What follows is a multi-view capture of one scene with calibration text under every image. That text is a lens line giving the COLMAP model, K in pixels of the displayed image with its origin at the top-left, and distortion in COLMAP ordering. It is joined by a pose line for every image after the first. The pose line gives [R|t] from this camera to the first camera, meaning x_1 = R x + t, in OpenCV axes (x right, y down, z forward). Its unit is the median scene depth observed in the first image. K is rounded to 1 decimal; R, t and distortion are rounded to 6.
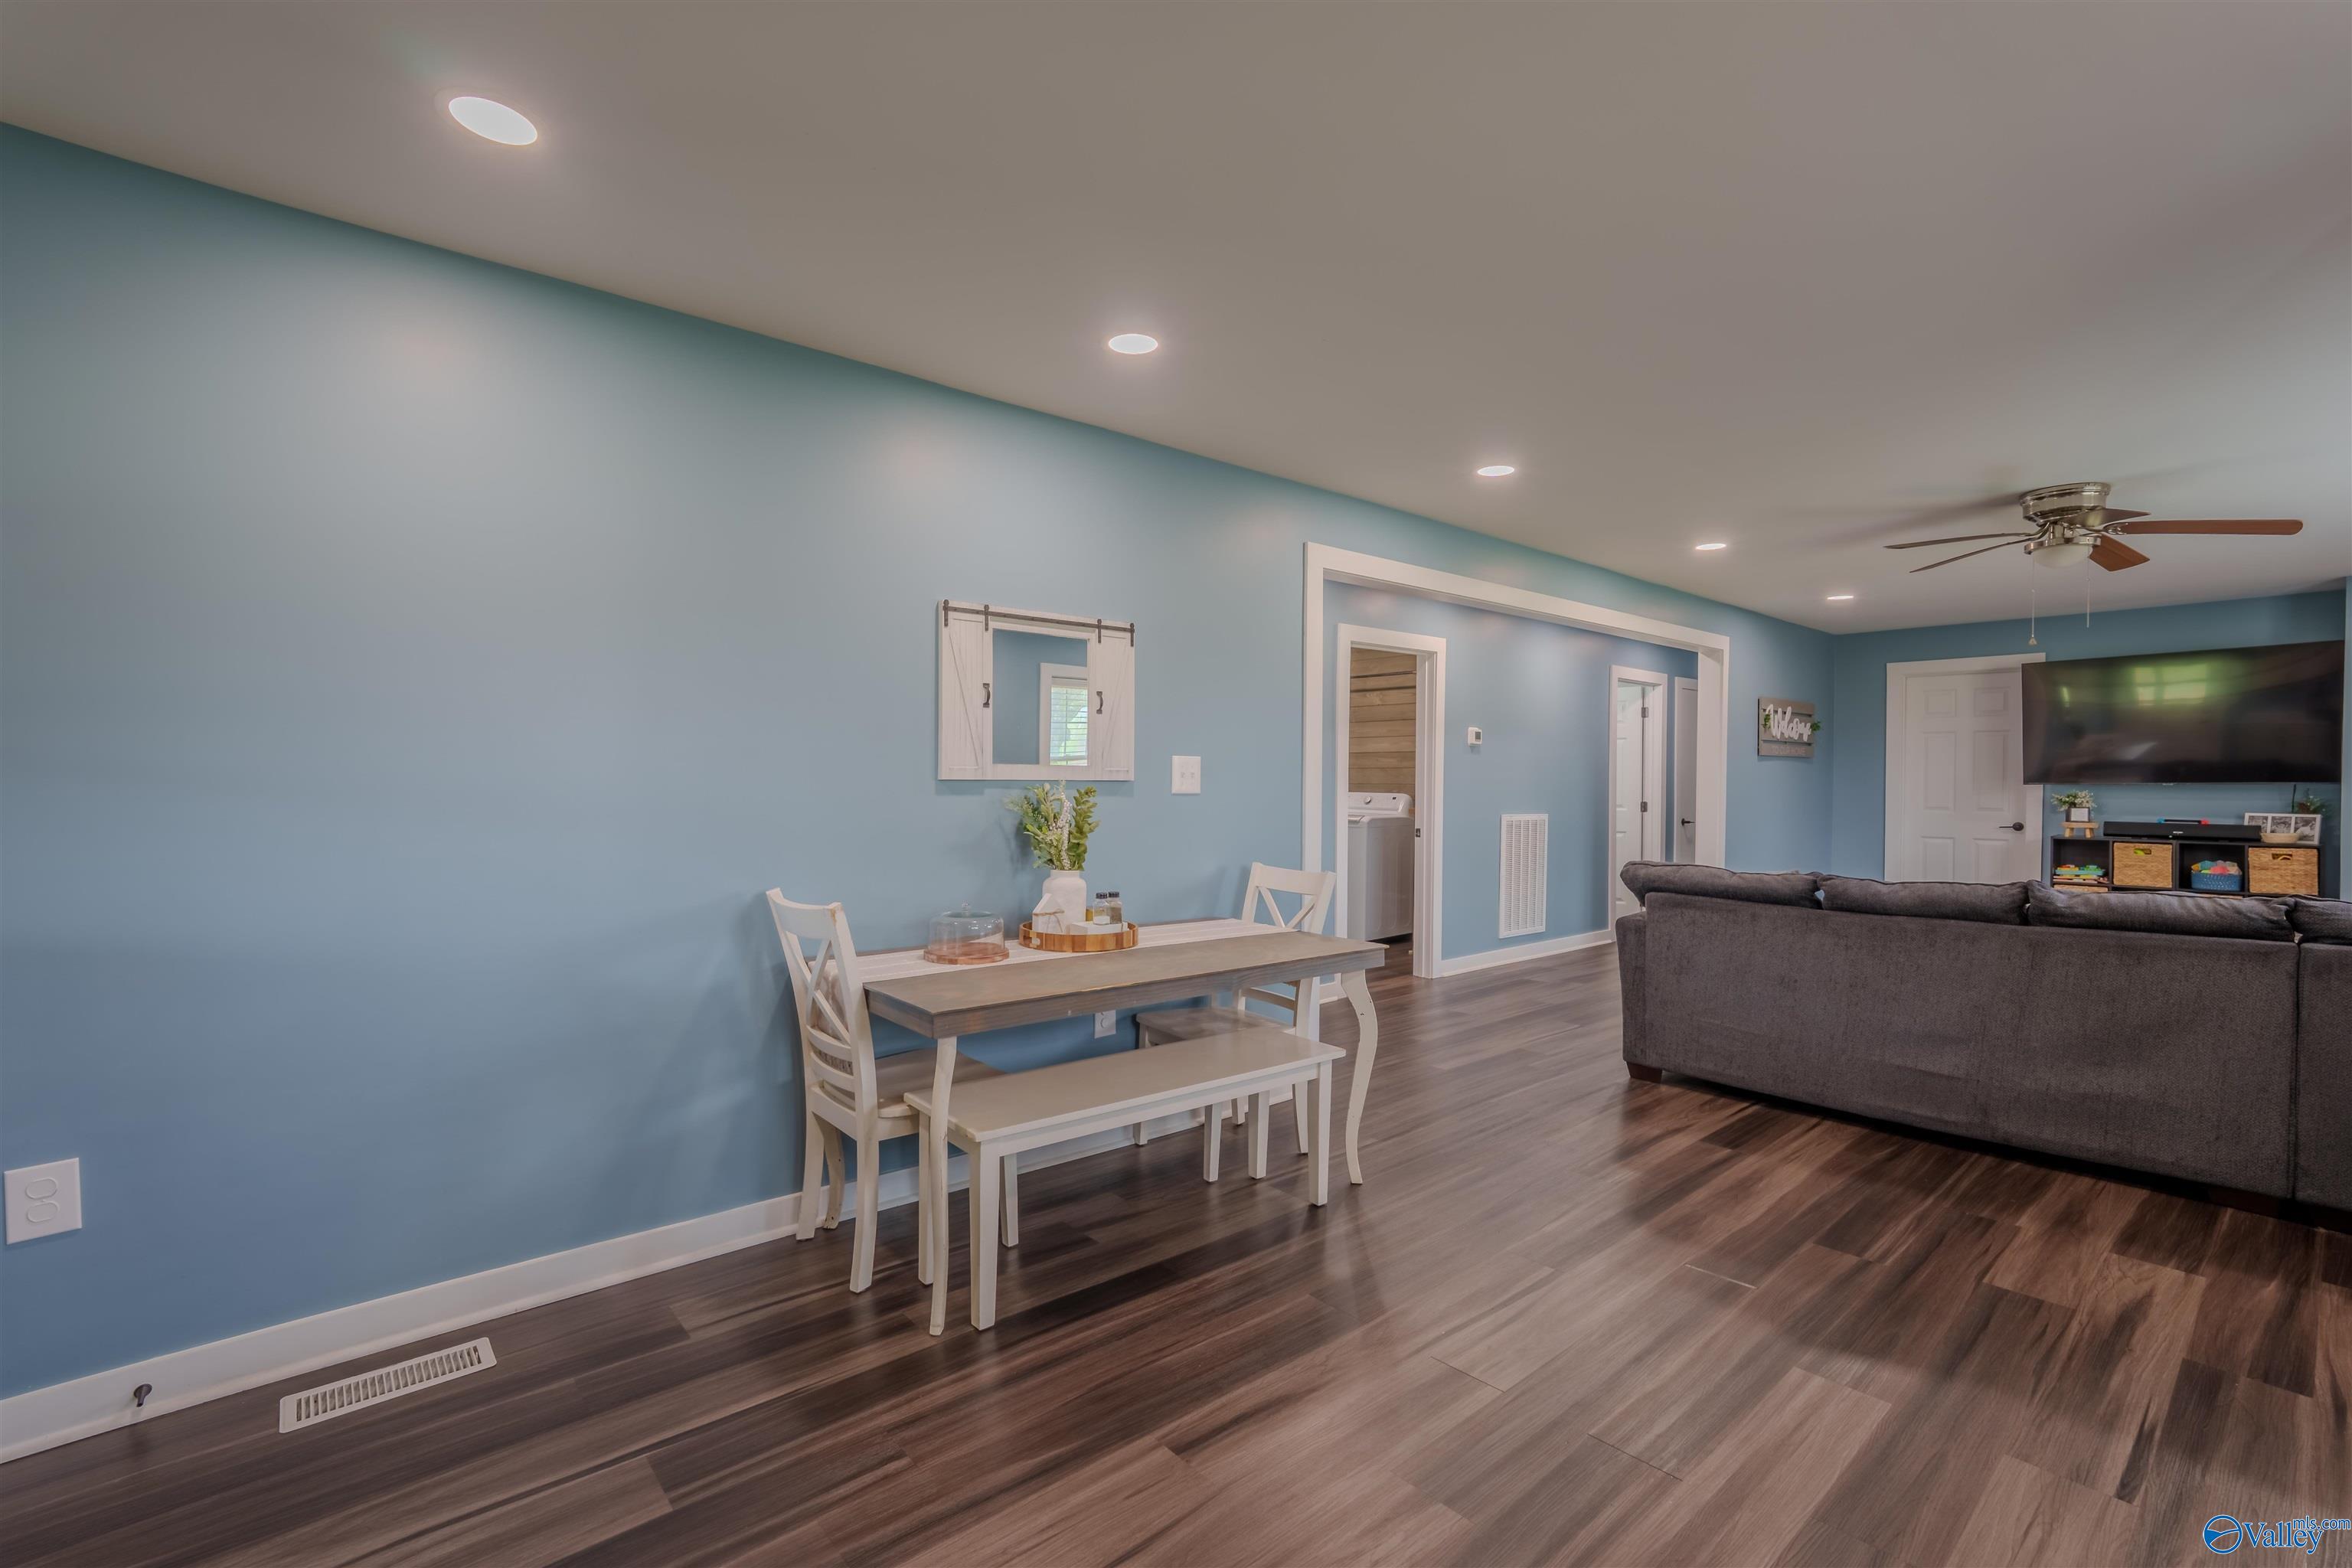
lens RADIAL K [[1050.6, 0, 1181.8], [0, 1050.6, 784.1], [0, 0, 1]] dist [-0.033584, 0.018763]
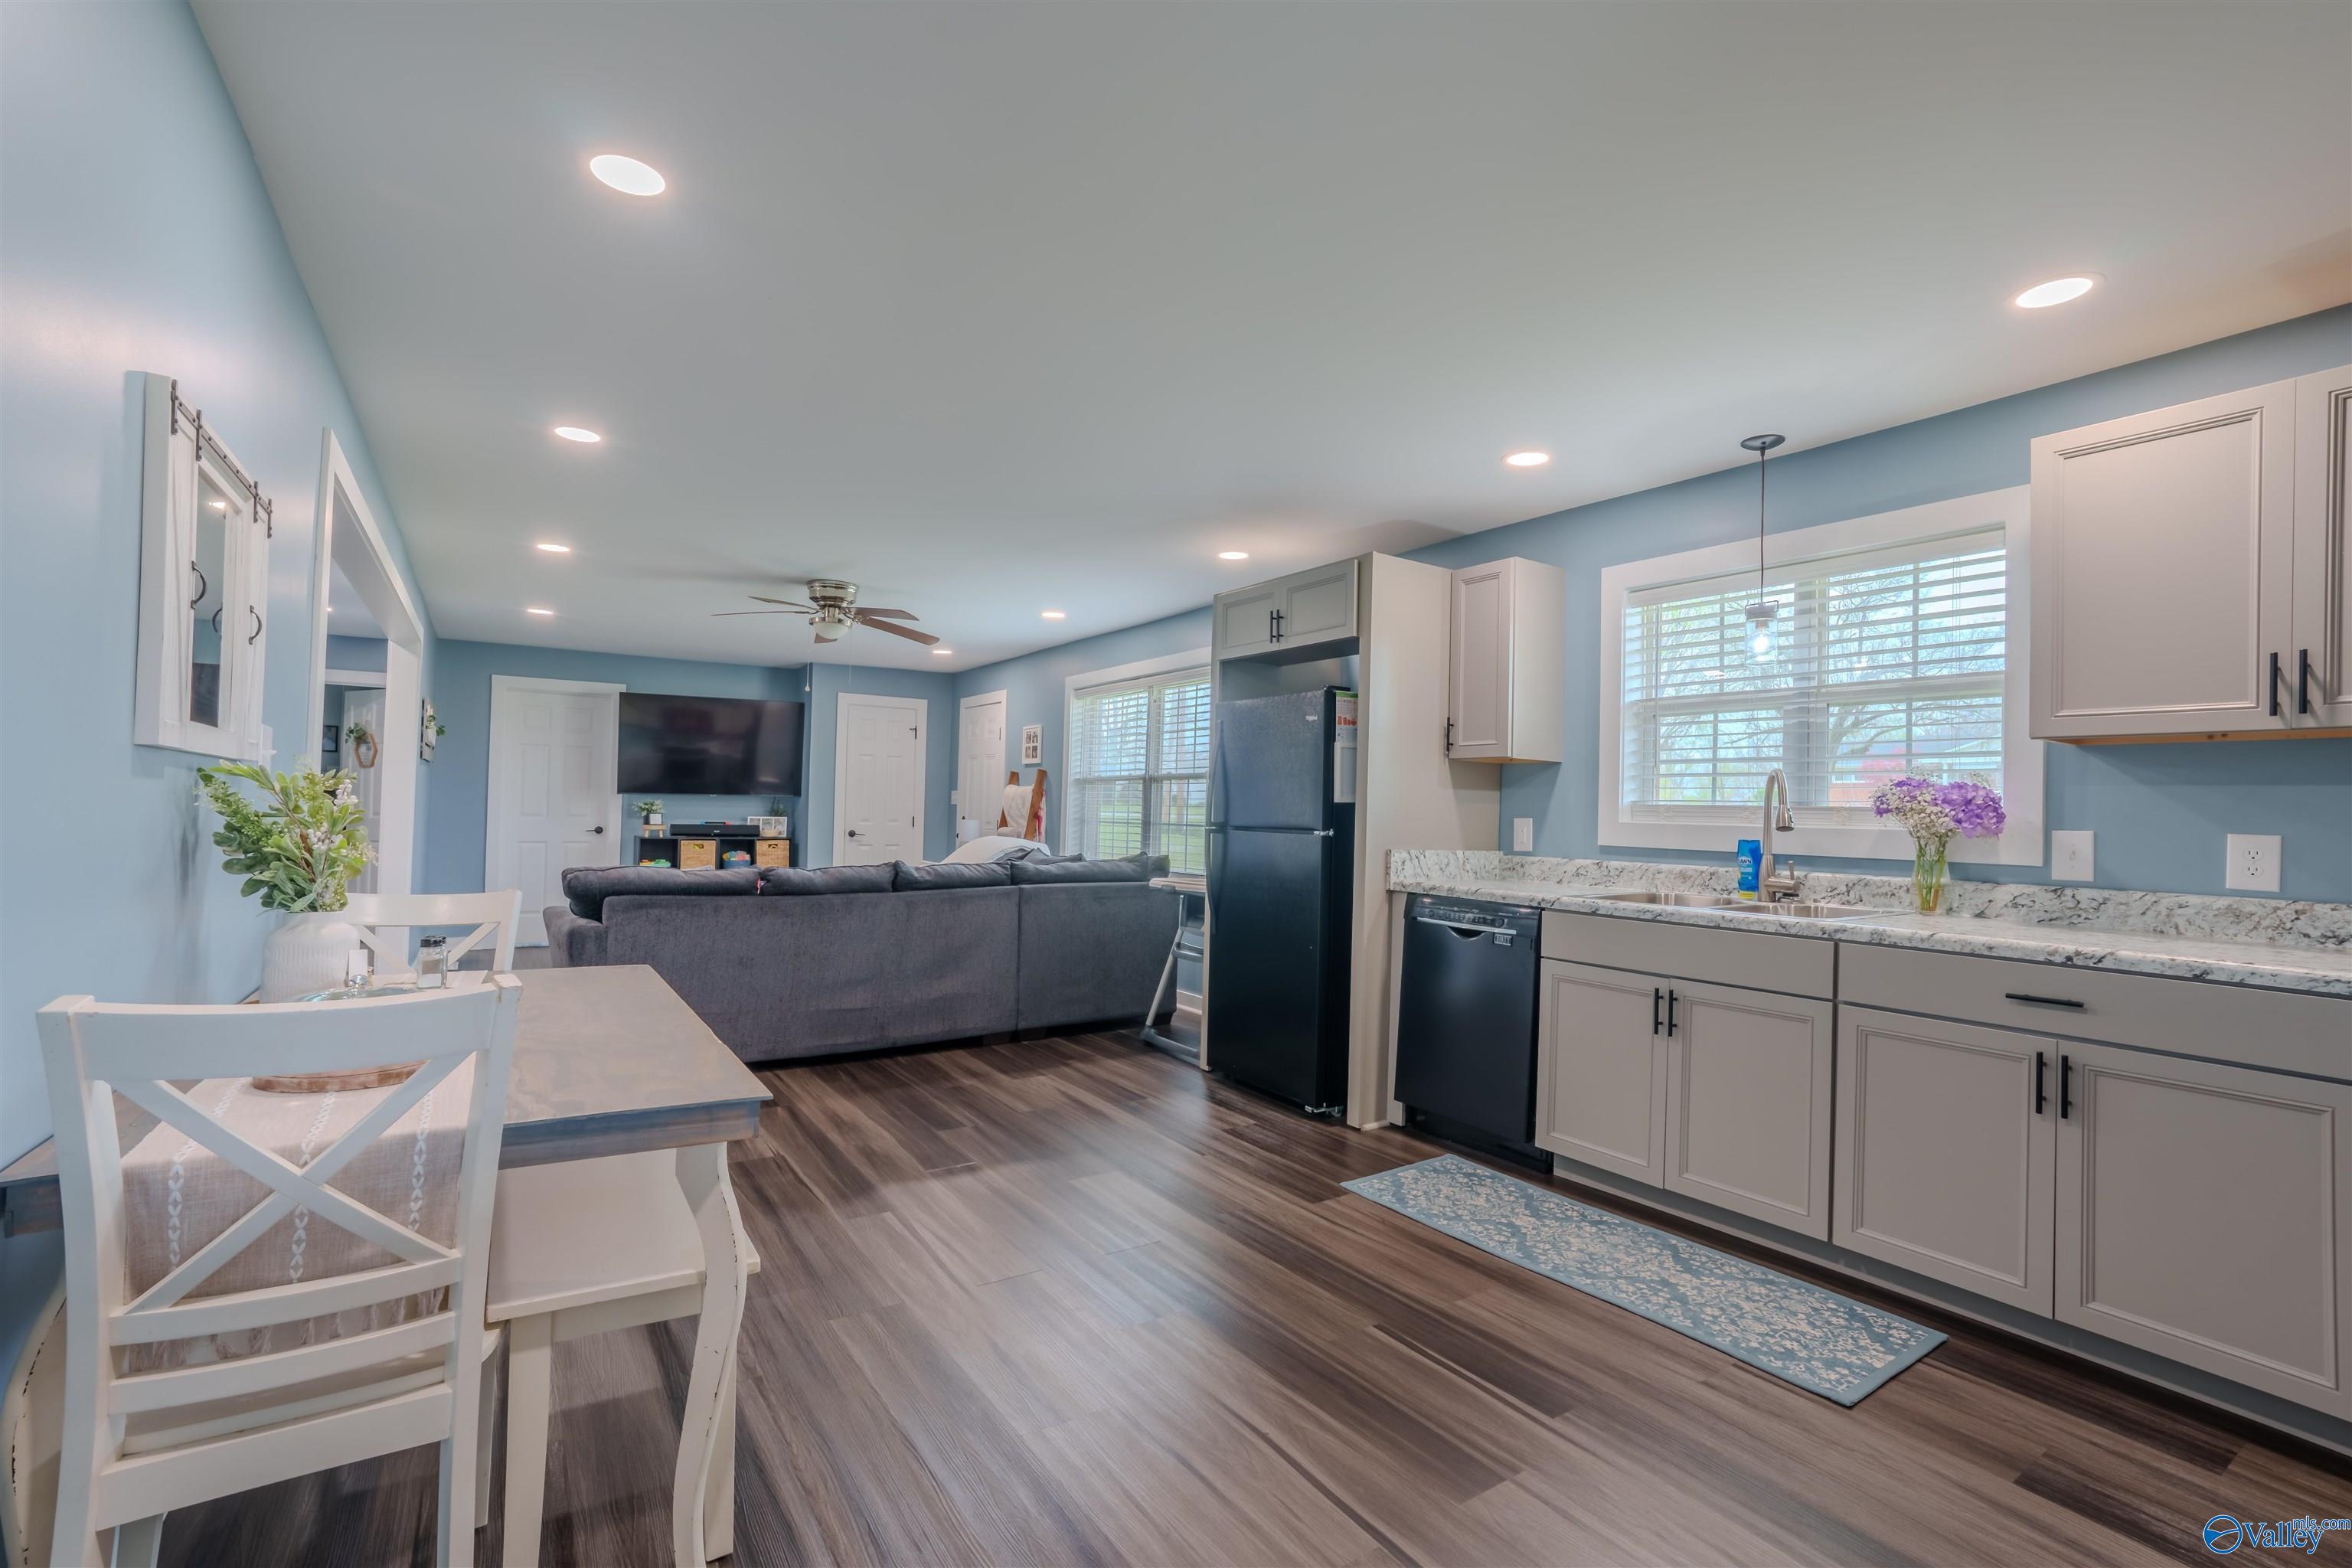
lens RADIAL K [[1050.6, 0, 1177.4], [0, 1050.6, 794.1], [0, 0, 1]] dist [-0.033584, 0.018763]
pose [[0.133647, 0.016030, 0.990899, -0.470880], [-0.015949, 0.999774, -0.014023, 0.012019], [-0.990901, -0.013930, 0.133873, 0.343109]]
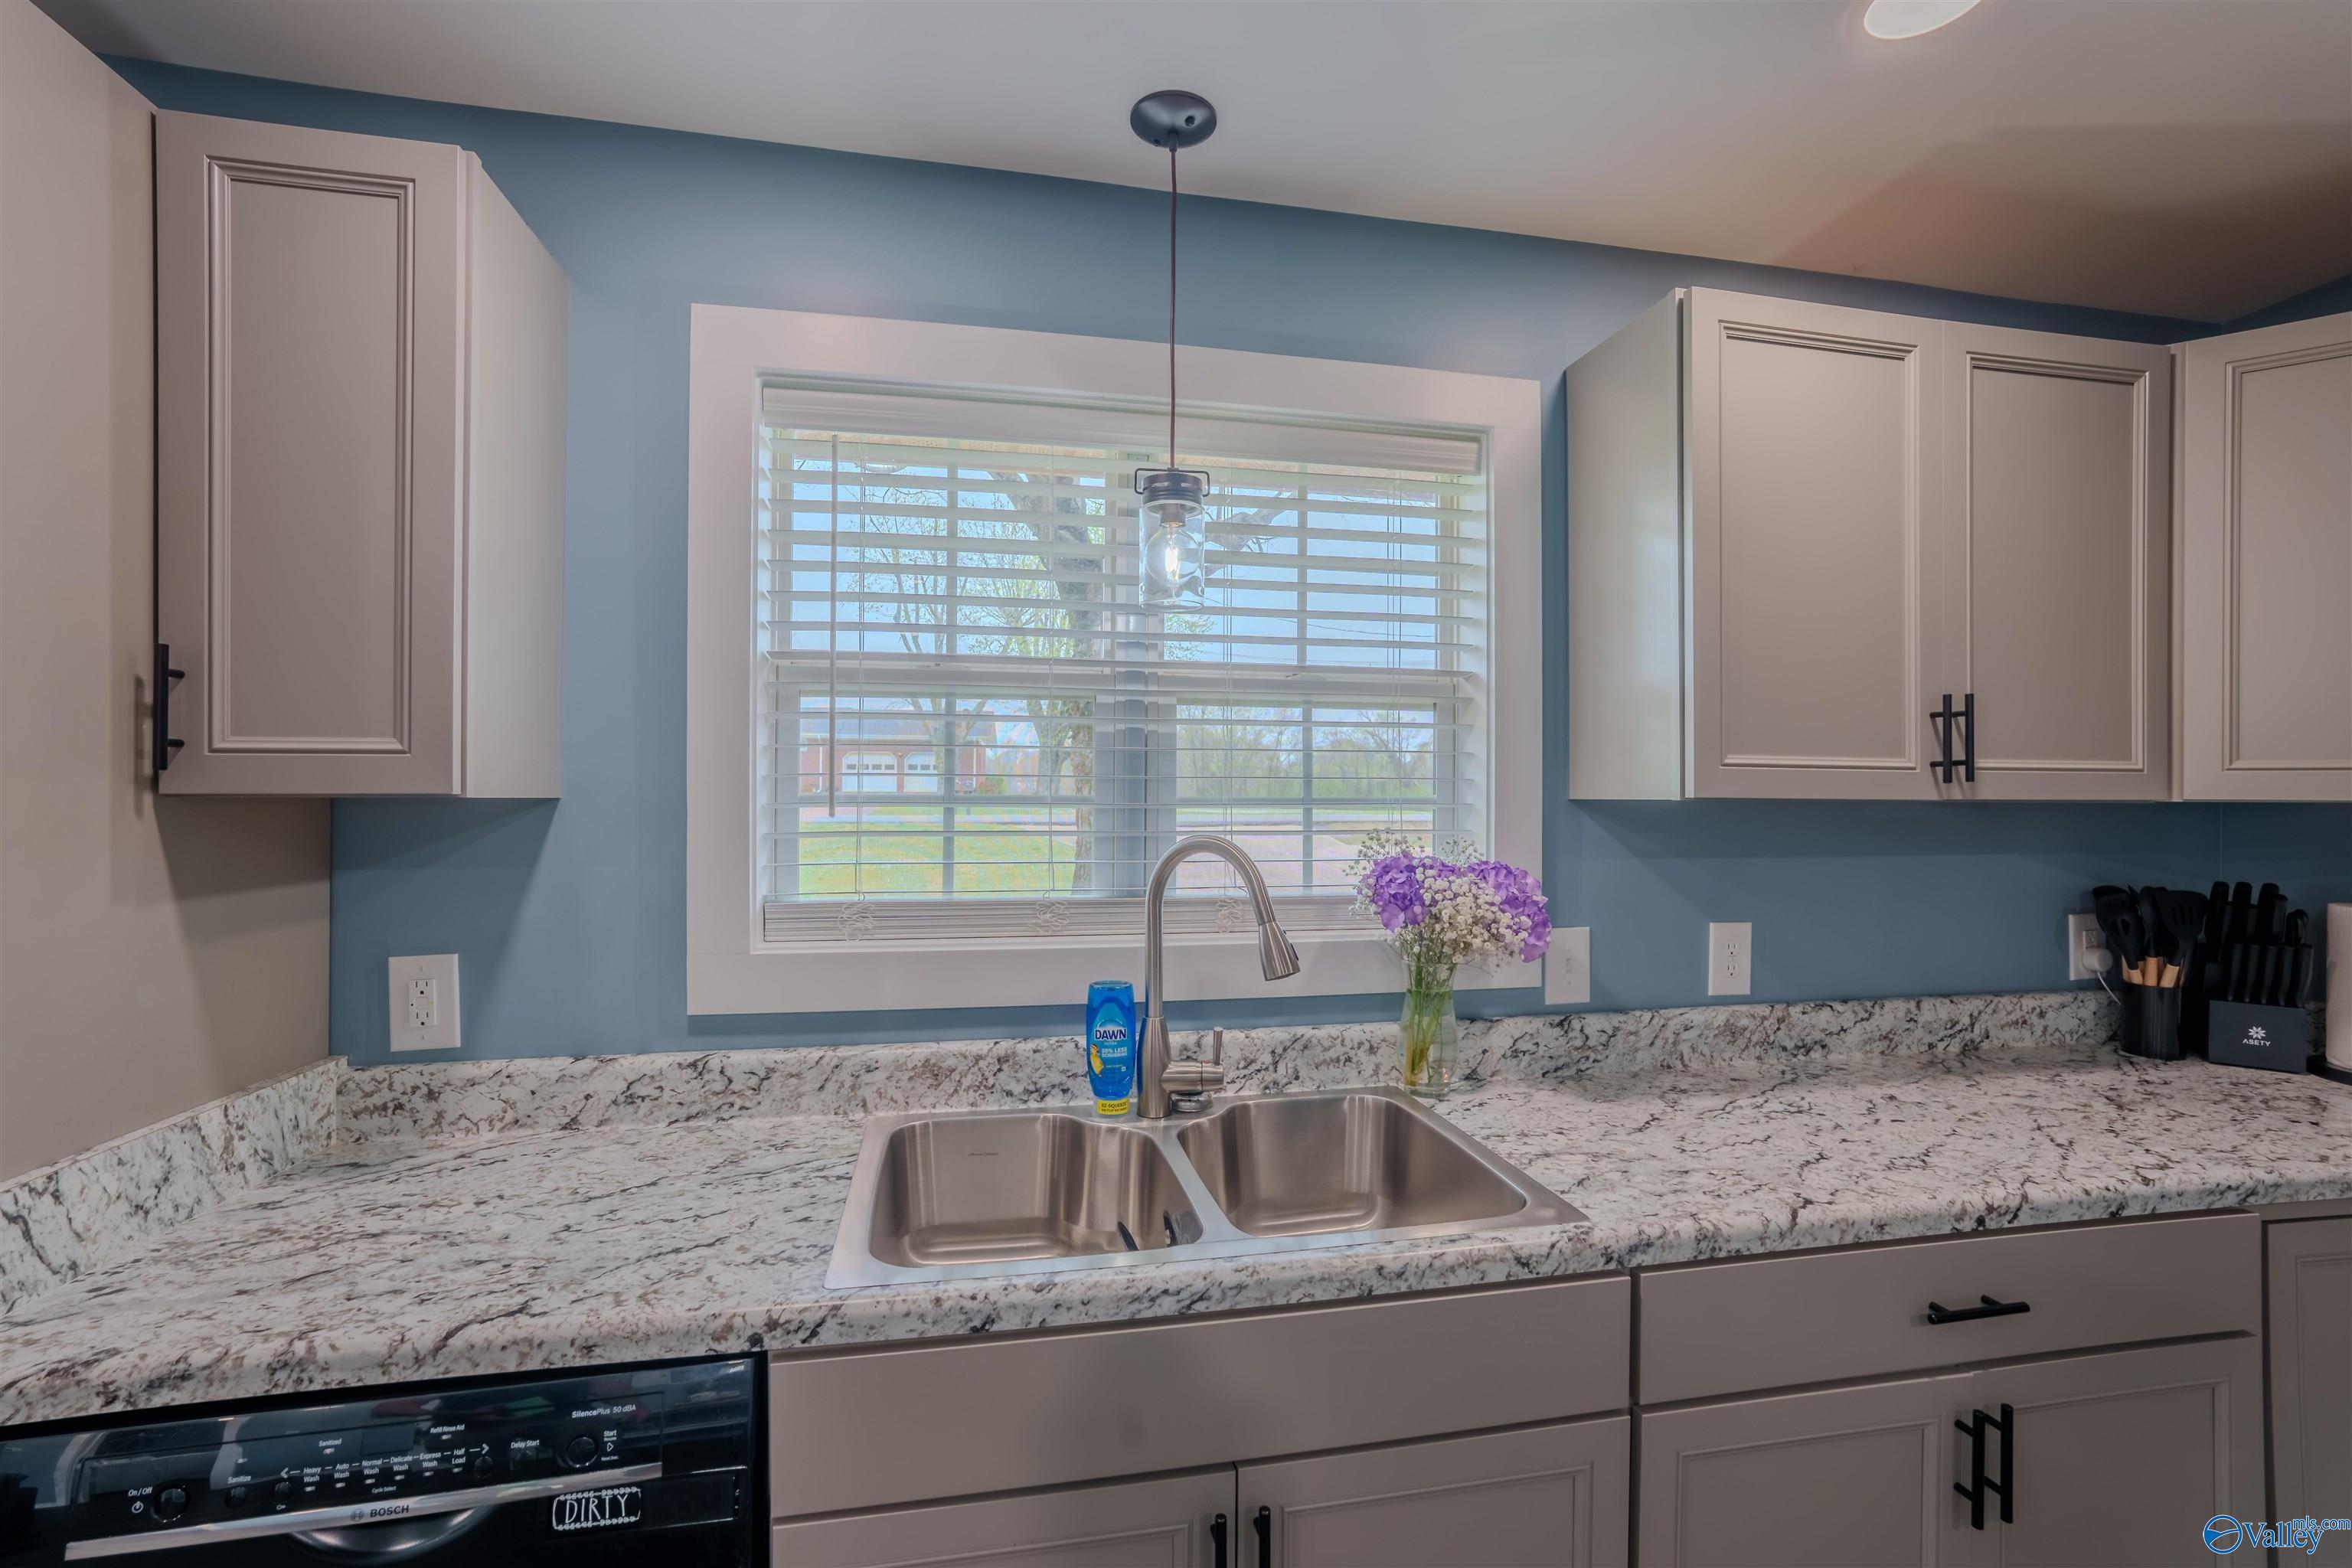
lens RADIAL K [[1050.6, 0, 1184.8], [0, 1050.6, 793.3], [0, 0, 1]] dist [-0.033584, 0.018763]
pose [[-0.871710, -0.006541, 0.489979, 0.170267], [-0.001976, 0.999950, 0.009833, -0.042193], [-0.490018, 0.007604, -0.871679, 0.326522]]
